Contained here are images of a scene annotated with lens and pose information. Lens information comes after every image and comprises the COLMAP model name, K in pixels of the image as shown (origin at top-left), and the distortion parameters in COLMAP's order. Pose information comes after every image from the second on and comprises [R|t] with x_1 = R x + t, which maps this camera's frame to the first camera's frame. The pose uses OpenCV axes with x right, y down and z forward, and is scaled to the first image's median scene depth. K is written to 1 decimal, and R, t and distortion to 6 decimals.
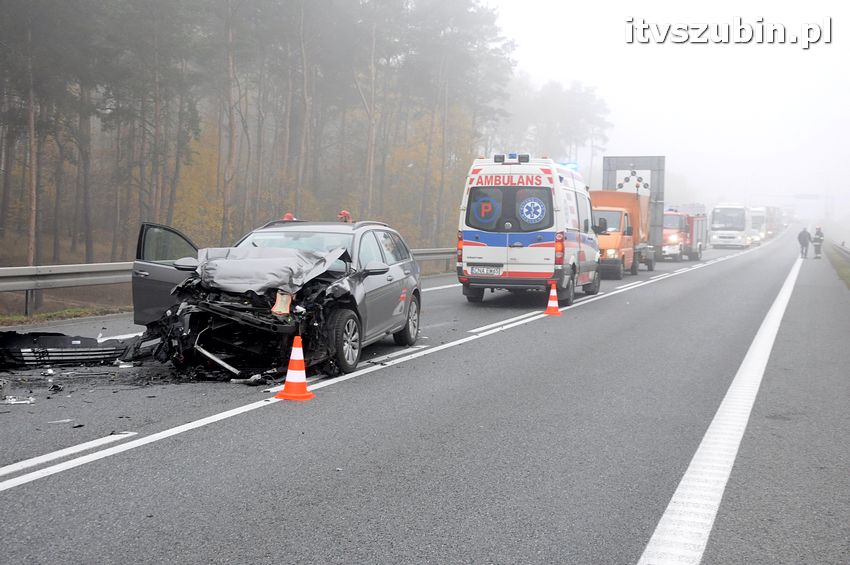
lens RADIAL K [[1144.5, 0, 426.9], [0, 1144.5, 284.6], [0, 0, 1]] dist [0.105488, 0.000000]
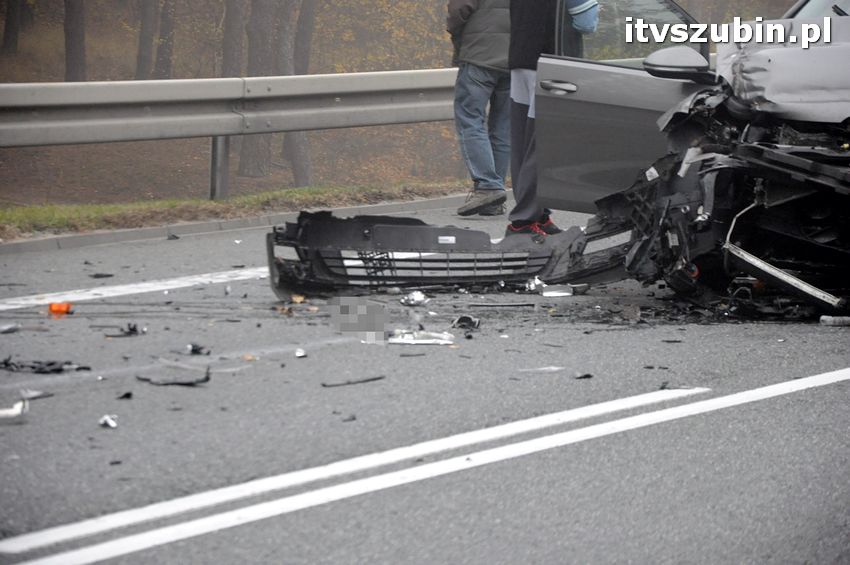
lens RADIAL K [[3825.5, 0, 412.9], [0, 3825.5, 306.7], [0, 0, 1]] dist [1.747228, 0.000000]
pose [[0.985851, 0.007369, -0.167461, -0.068156], [-0.001410, 0.999362, 0.035675, 0.023208], [0.167617, -0.034934, 0.985233, -0.474130]]
